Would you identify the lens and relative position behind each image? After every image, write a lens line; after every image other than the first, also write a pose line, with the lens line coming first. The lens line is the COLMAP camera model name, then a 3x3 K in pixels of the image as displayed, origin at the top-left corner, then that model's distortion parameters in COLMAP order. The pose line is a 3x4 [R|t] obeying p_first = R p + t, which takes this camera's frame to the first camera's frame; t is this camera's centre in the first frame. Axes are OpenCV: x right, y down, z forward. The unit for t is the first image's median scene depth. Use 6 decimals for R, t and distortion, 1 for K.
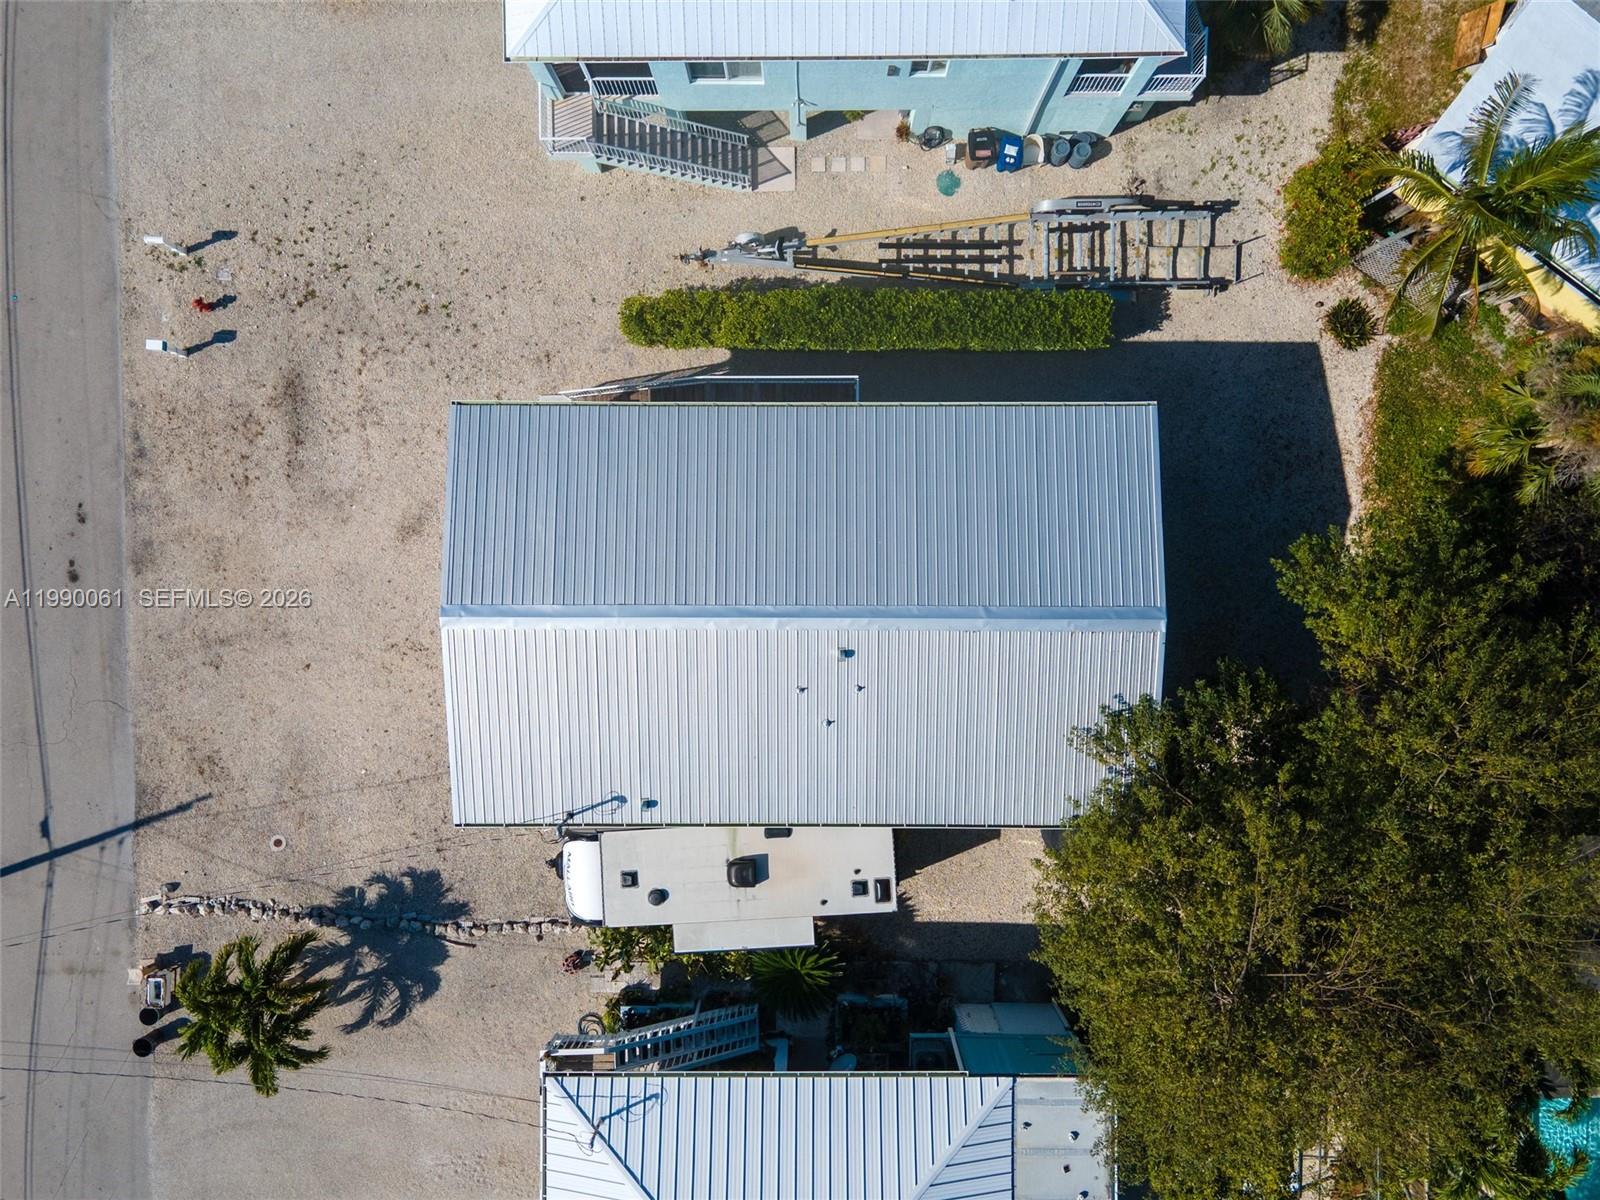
lens RADIAL K [[1164.2, 0, 806.2], [0, 1164.2, 609.7], [0, 0, 1]] dist [0.035176, 0.005495]
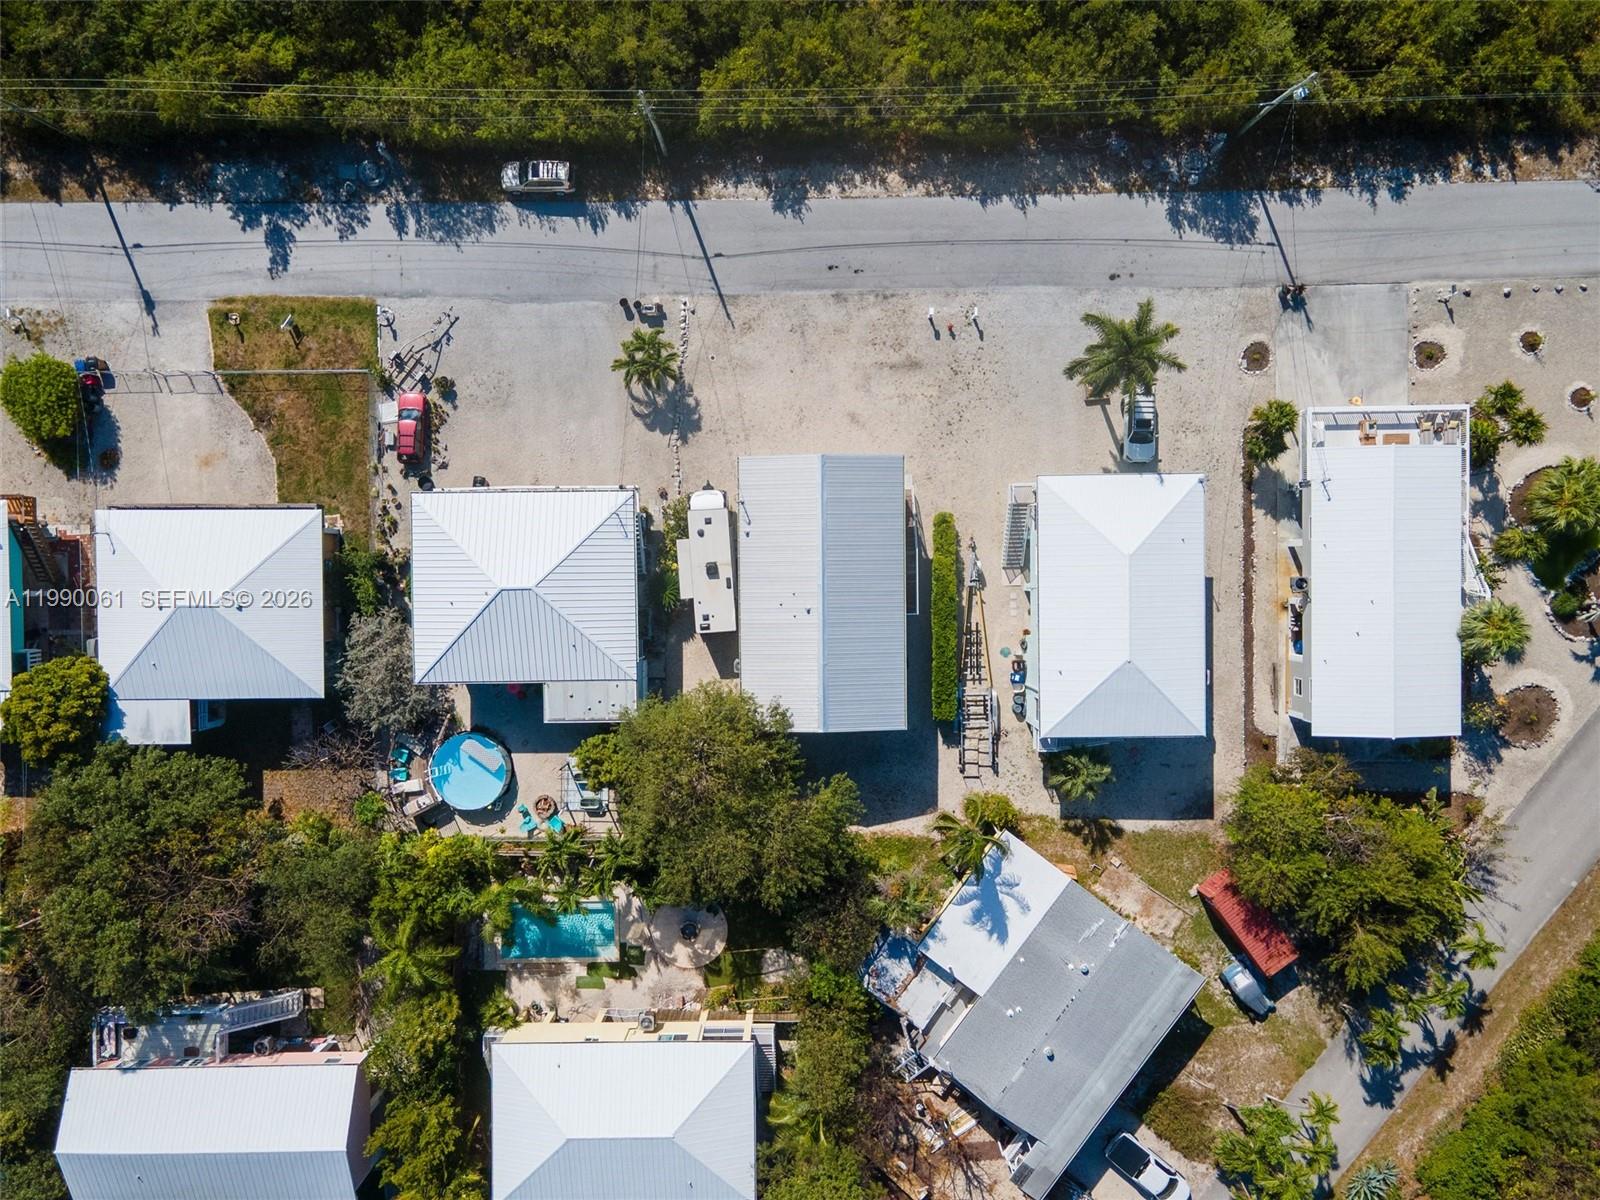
lens RADIAL K [[1164.2, 0, 806.2], [0, 1164.2, 609.7], [0, 0, 1]] dist [0.035176, 0.005495]
pose [[0.011916, 0.999439, 0.031298, -0.039419], [-0.999397, 0.012925, -0.032239, 0.102835], [-0.032626, -0.030895, 0.998990, -1.295282]]
